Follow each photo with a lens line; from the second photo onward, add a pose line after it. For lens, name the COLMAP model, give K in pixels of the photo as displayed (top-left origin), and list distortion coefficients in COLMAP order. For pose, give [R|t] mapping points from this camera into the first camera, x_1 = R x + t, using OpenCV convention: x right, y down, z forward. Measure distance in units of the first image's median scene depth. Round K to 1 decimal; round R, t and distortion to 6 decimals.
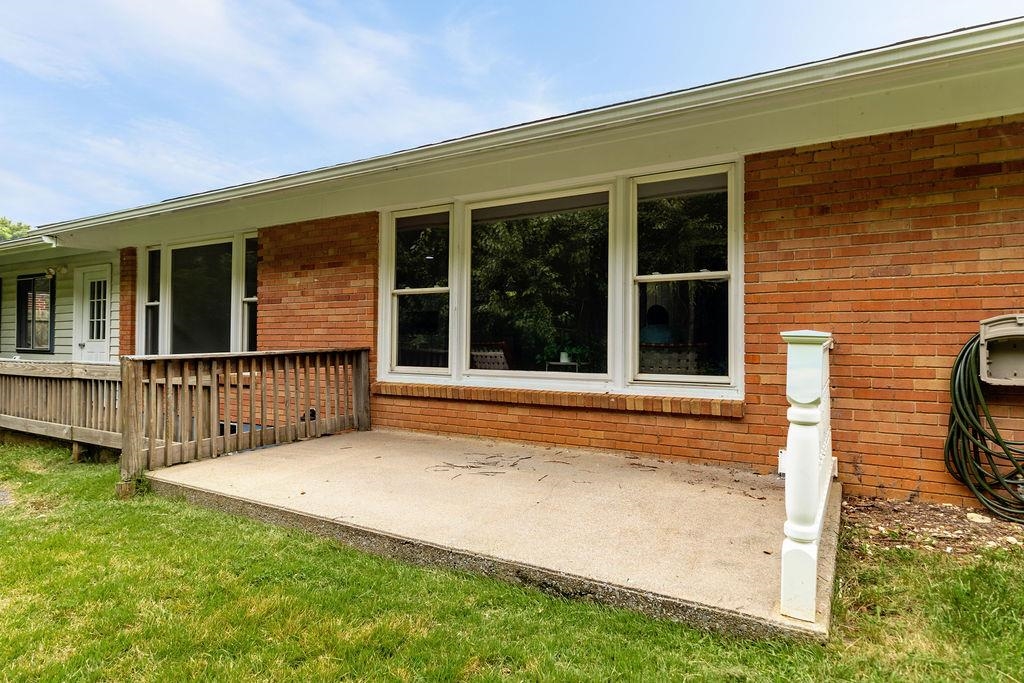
lens RADIAL K [[526.2, 0, 512.0], [0, 526.2, 341.5], [0, 0, 1]] dist [0.000453, 0.000298]
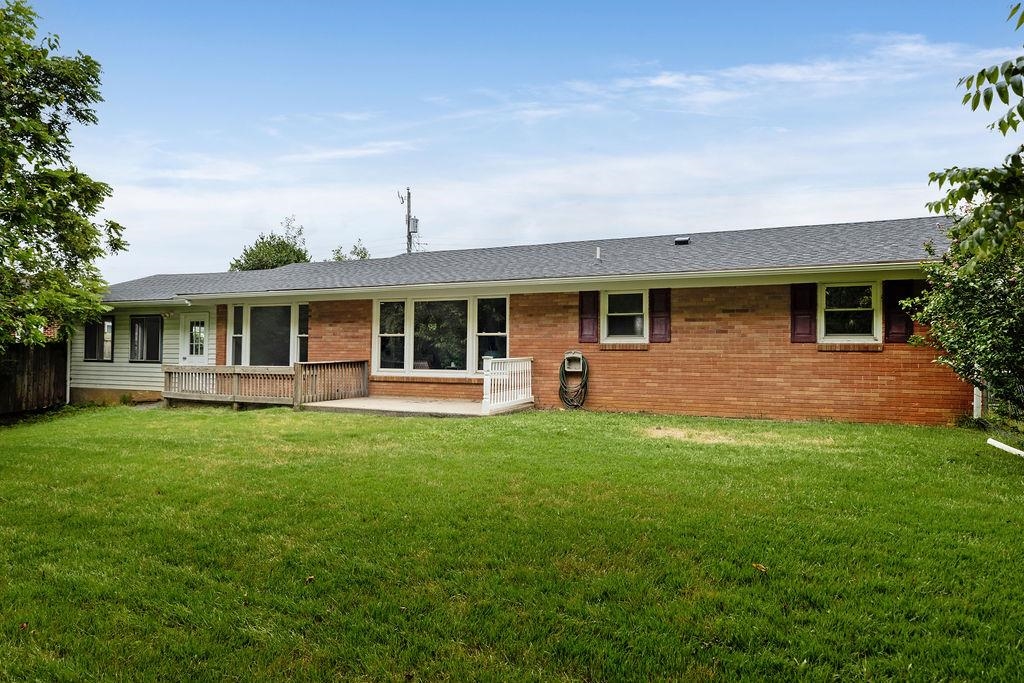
lens RADIAL K [[633.1, 0, 512.0], [0, 633.1, 341.5], [0, 0, 1]] dist [-0.001352, -0.000402]
pose [[0.997158, 0.003991, 0.075231, 0.143312], [-0.002648, 0.999836, -0.017937, -0.021429], [-0.075290, 0.017687, 0.997005, -1.827229]]
